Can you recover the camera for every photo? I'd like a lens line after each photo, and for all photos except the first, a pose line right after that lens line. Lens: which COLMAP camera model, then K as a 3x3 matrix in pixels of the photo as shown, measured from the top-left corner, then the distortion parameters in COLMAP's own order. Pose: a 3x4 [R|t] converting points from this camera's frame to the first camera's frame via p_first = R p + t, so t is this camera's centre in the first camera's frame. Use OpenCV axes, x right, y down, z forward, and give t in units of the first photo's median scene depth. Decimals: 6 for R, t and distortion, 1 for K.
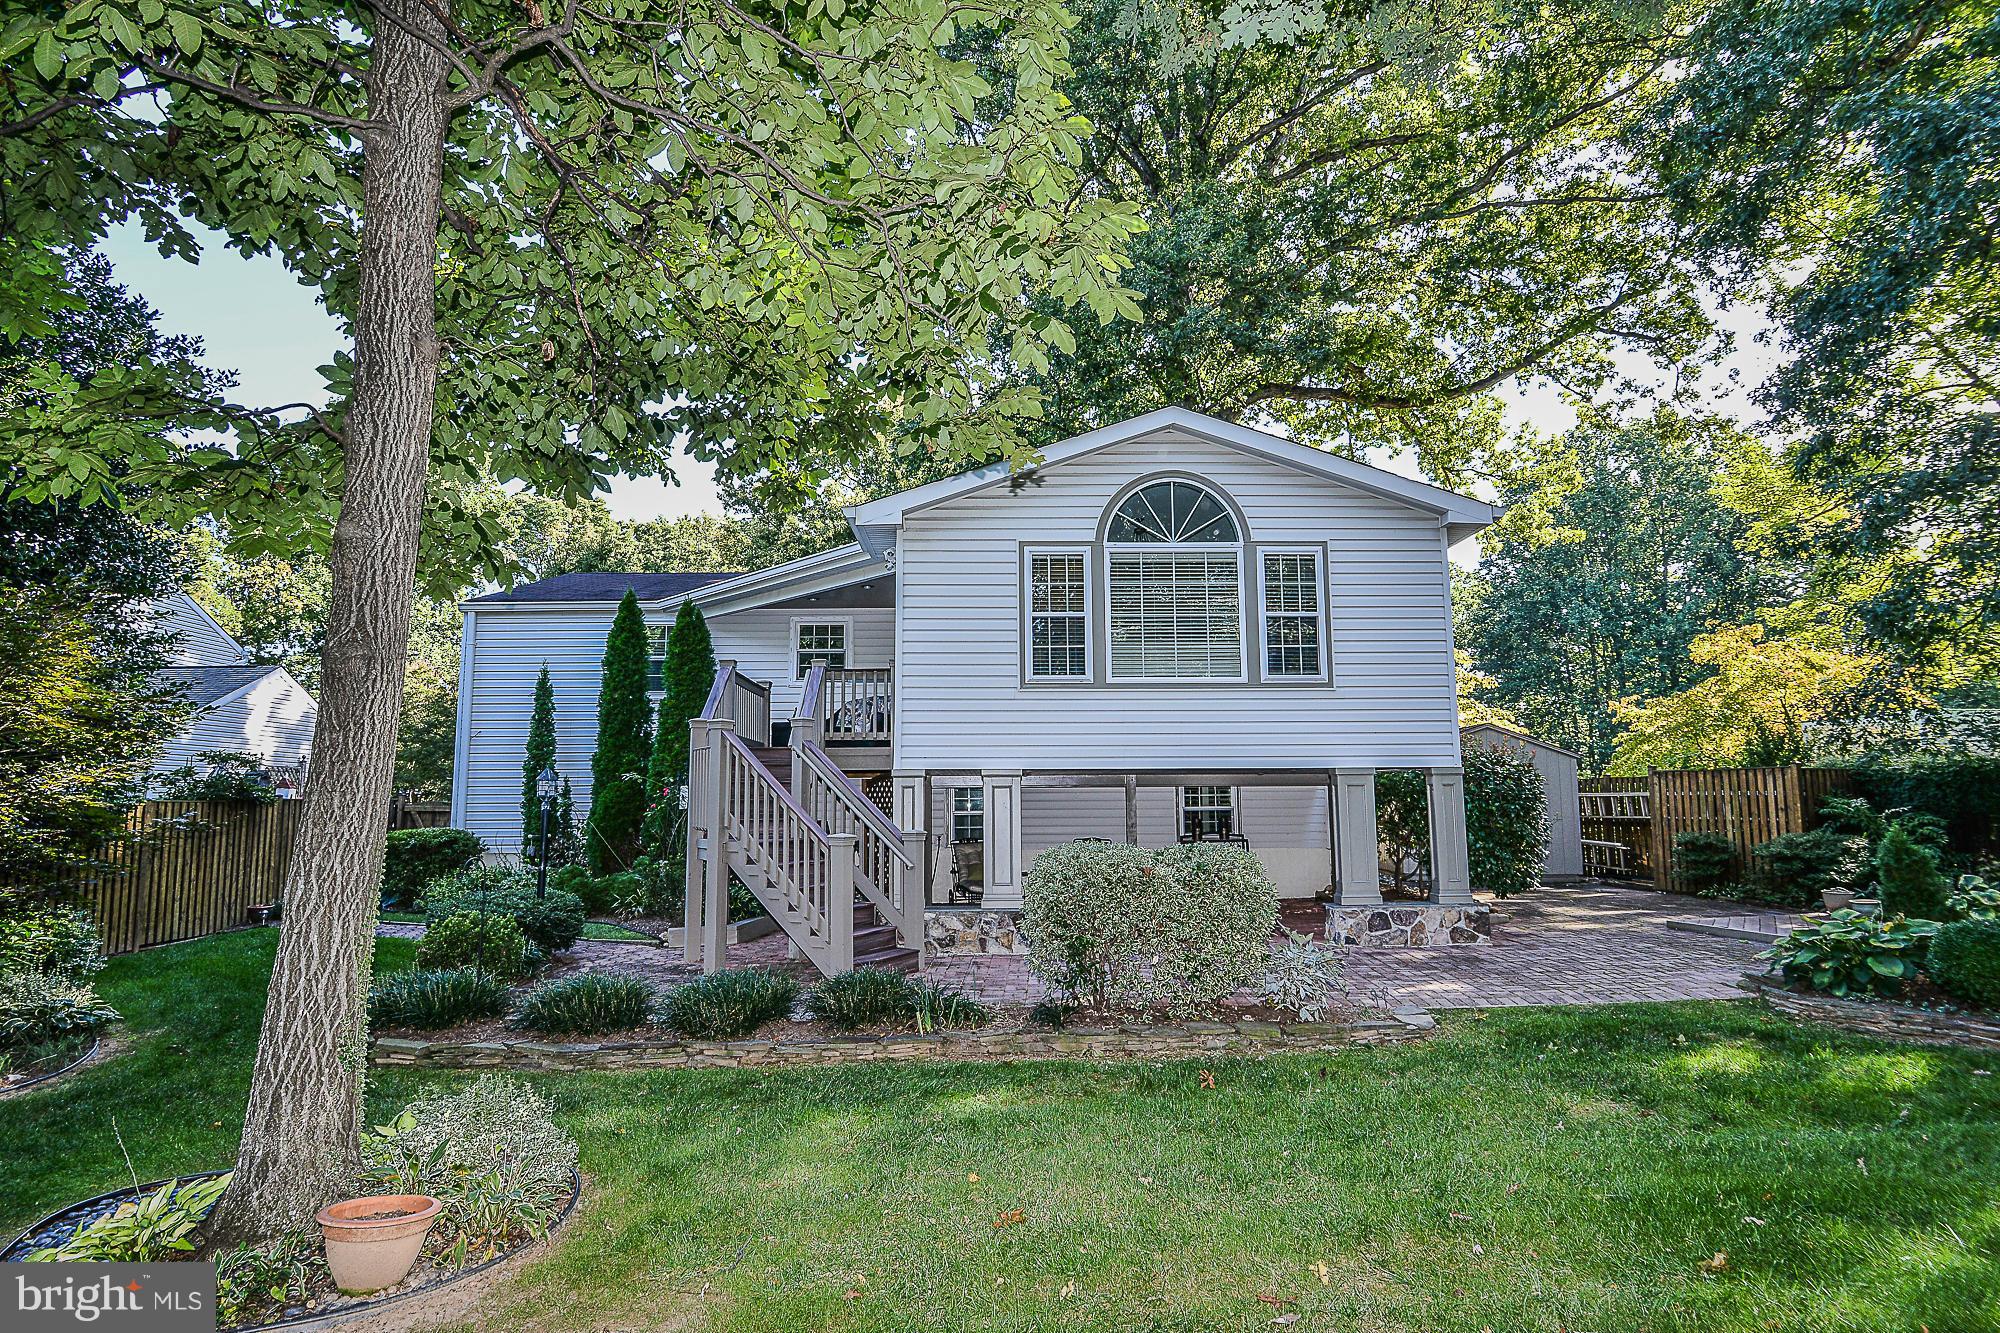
lens RADIAL K [[1155.4, 0, 1000.0], [0, 1155.4, 666.5], [0, 0, 1]] dist [-0.003965, -0.000972]
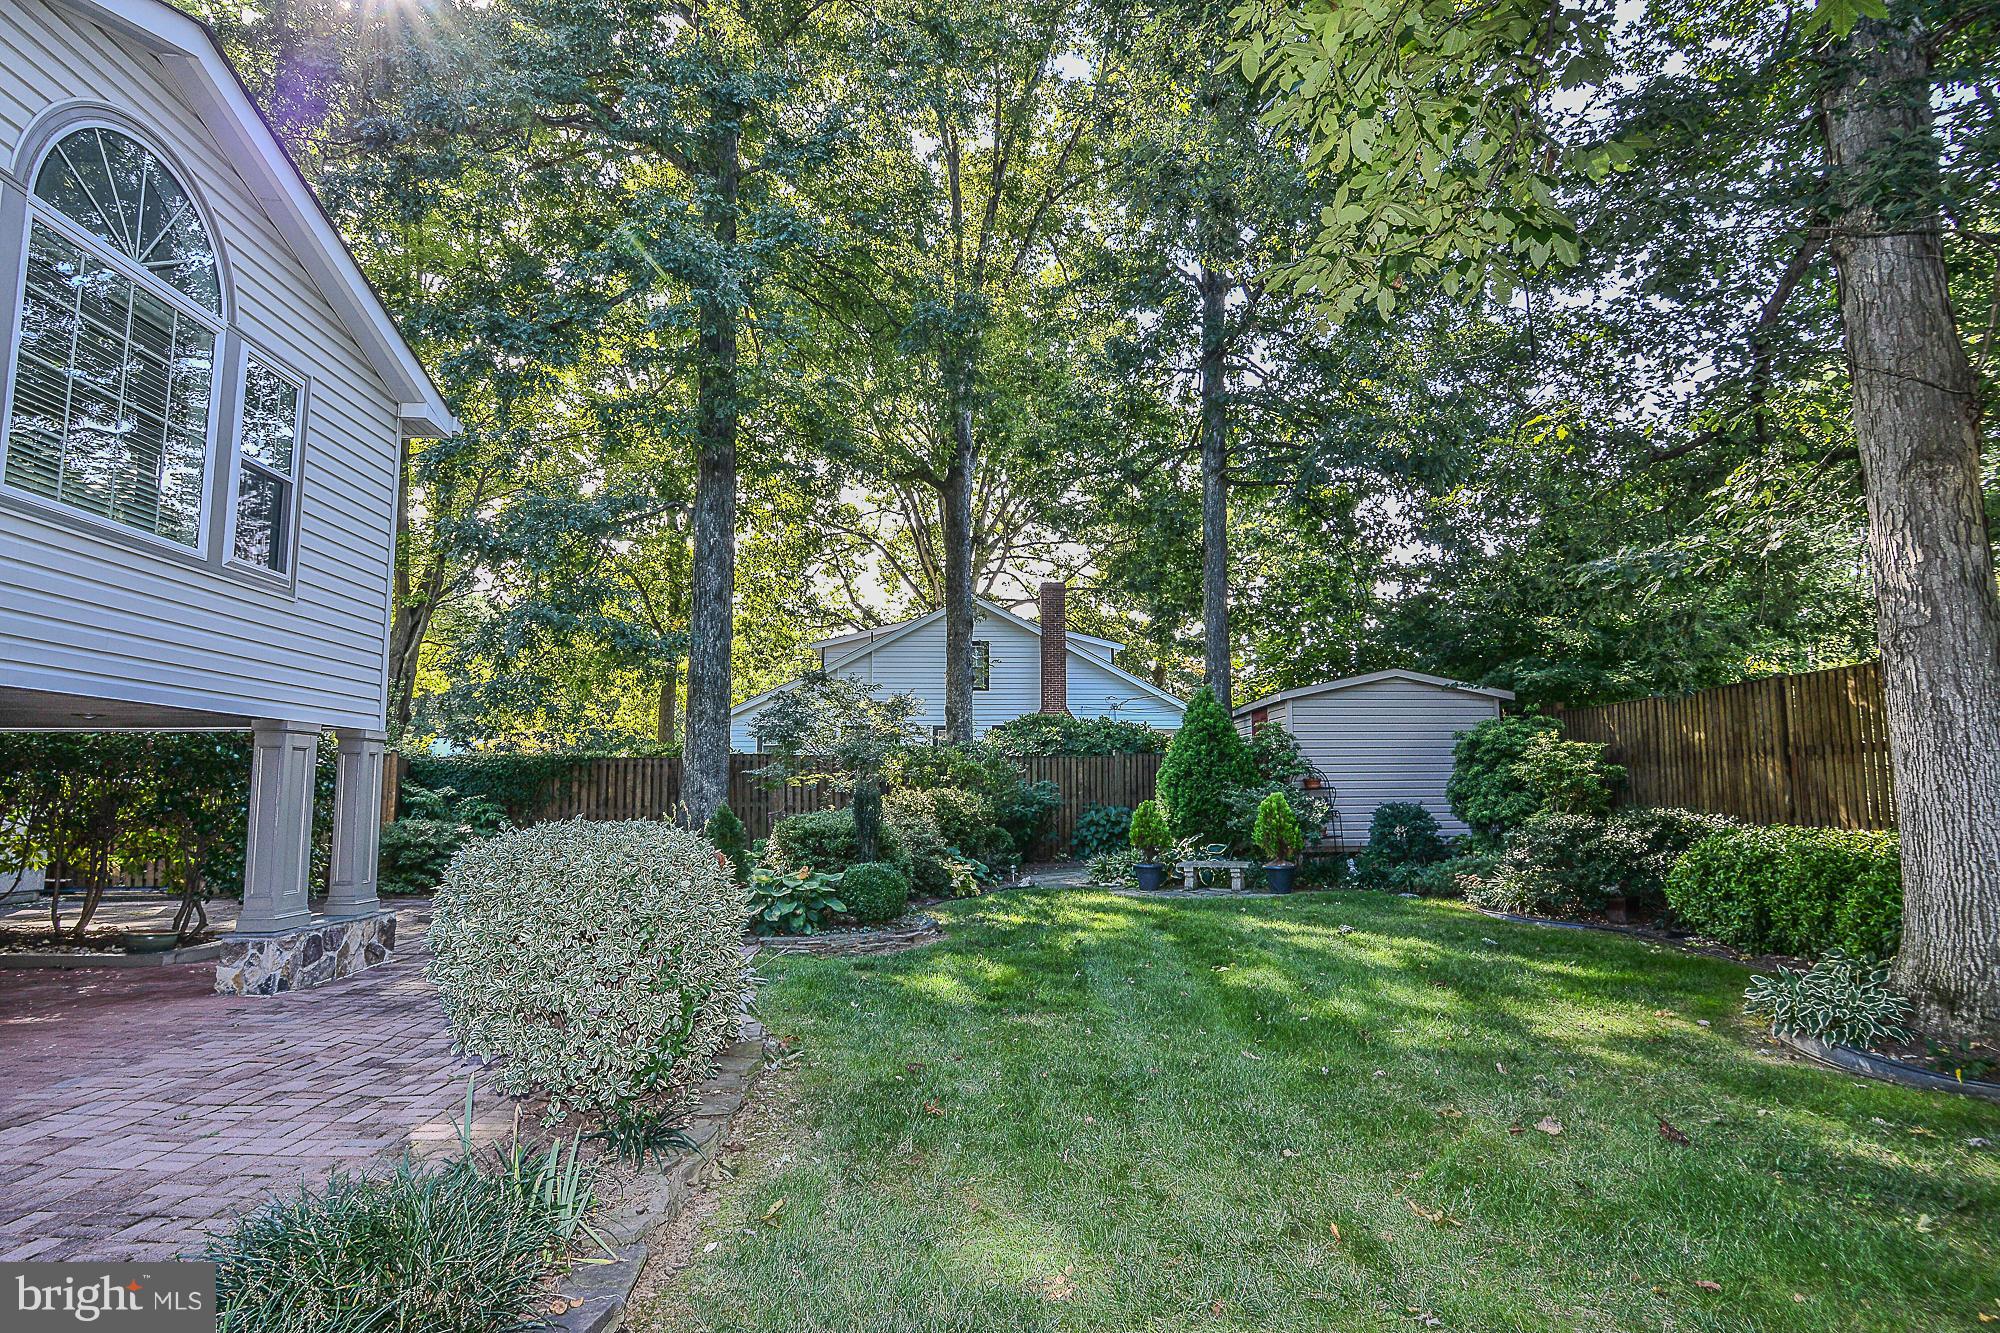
lens RADIAL K [[1085.5, 0, 1000.0], [0, 1085.5, 666.5], [0, 0, 1]] dist [-0.001444, -0.000522]
pose [[-0.011857, 0.128562, 0.991631, -0.317372], [-0.112143, 0.985273, -0.129078, 0.091458], [-0.993621, -0.112735, 0.002735, 0.597116]]
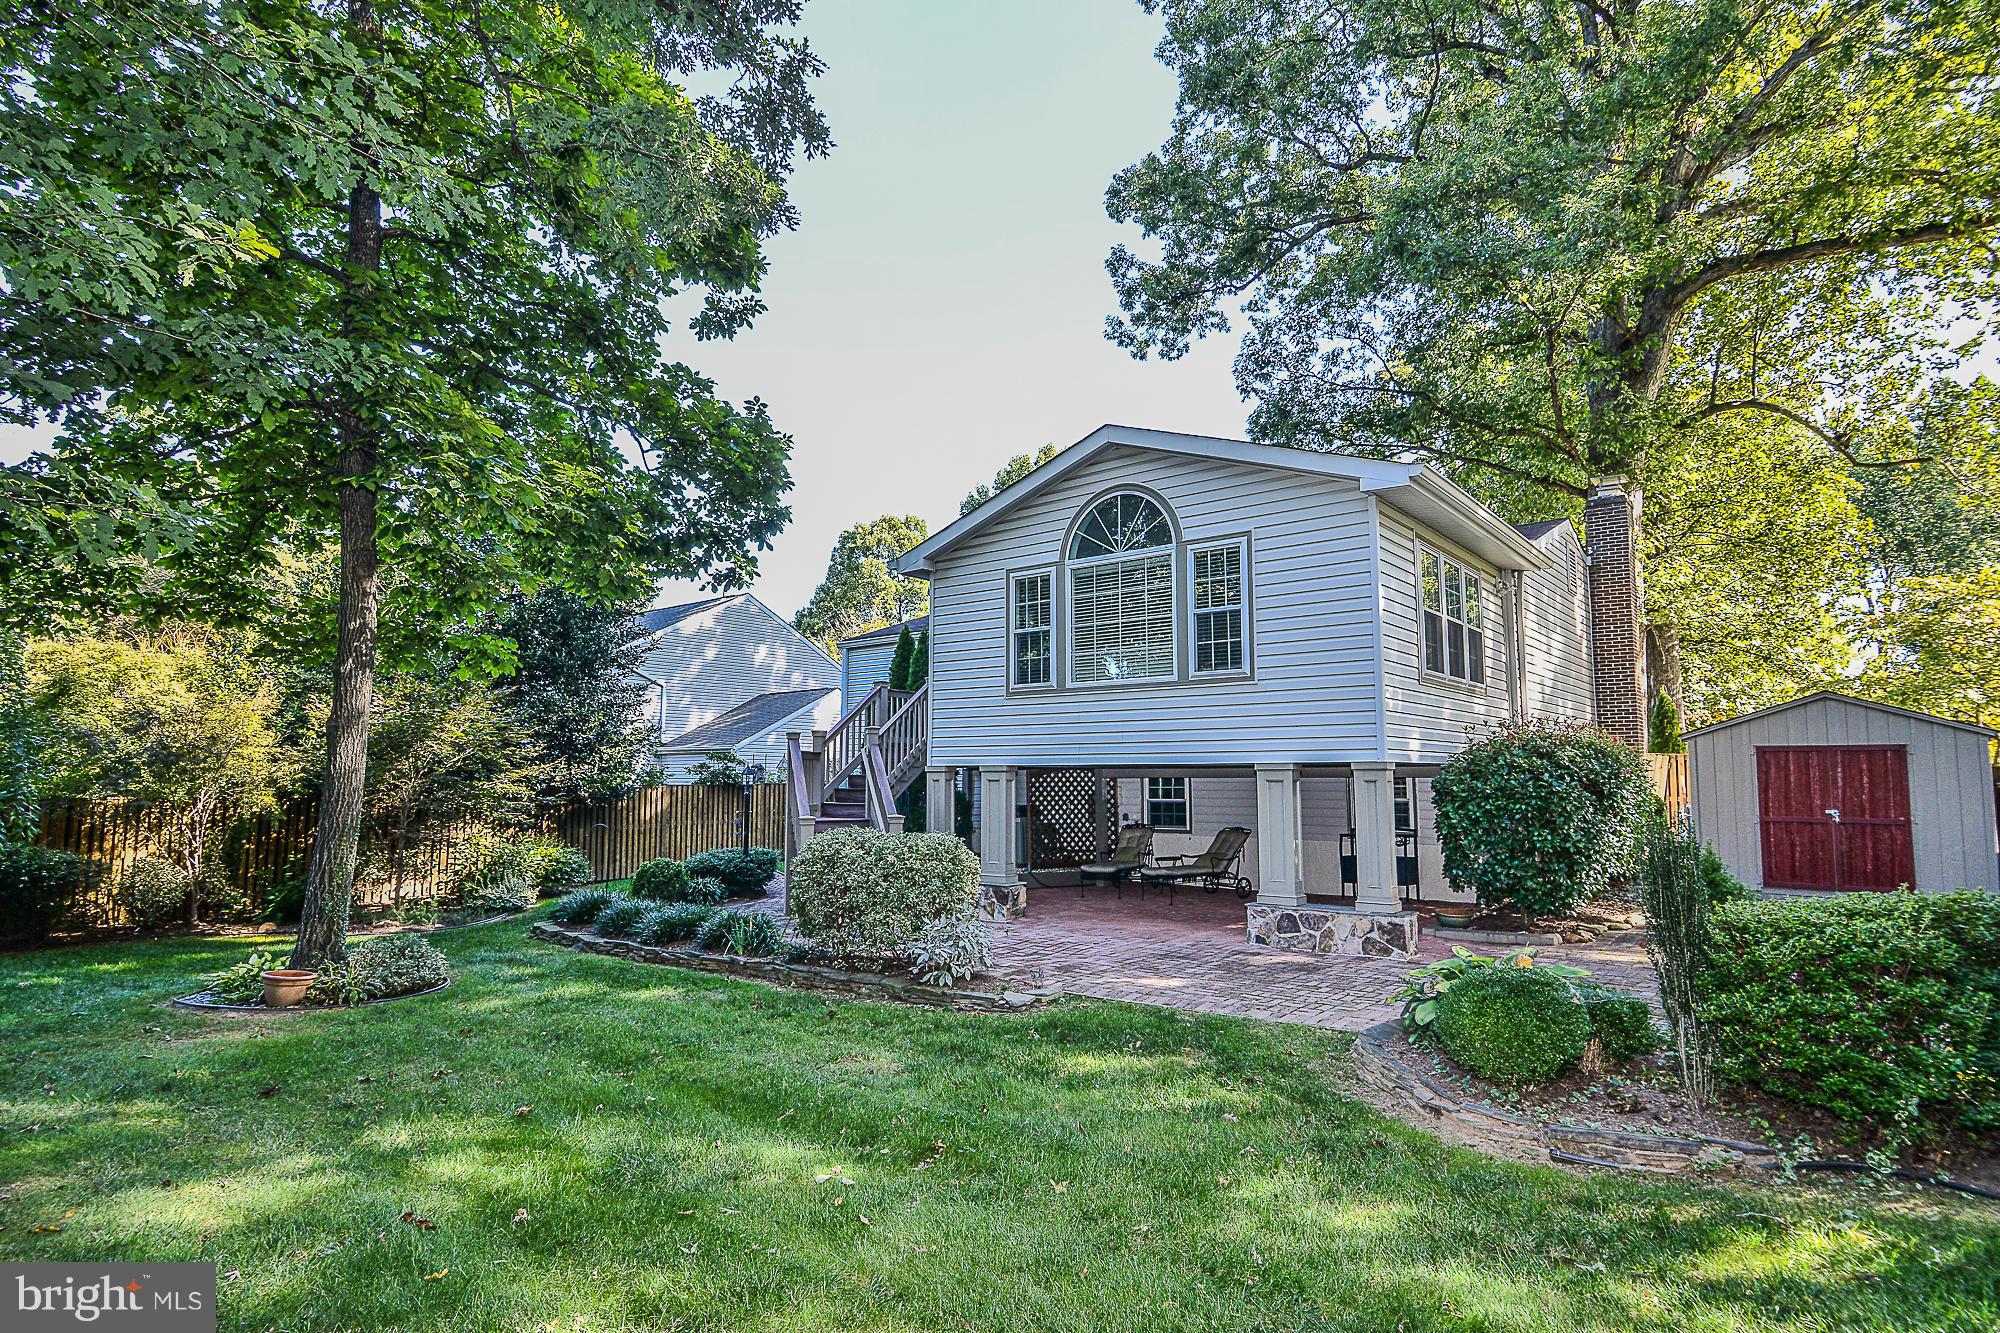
lens RADIAL K [[1155.4, 0, 1000.0], [0, 1155.4, 666.5], [0, 0, 1]] dist [-0.003965, -0.000972]
pose [[0.730031, -0.059843, -0.680789, 0.793011], [0.073674, 0.997245, -0.008658, -0.001099], [0.679432, -0.043836, 0.732428, 0.139924]]
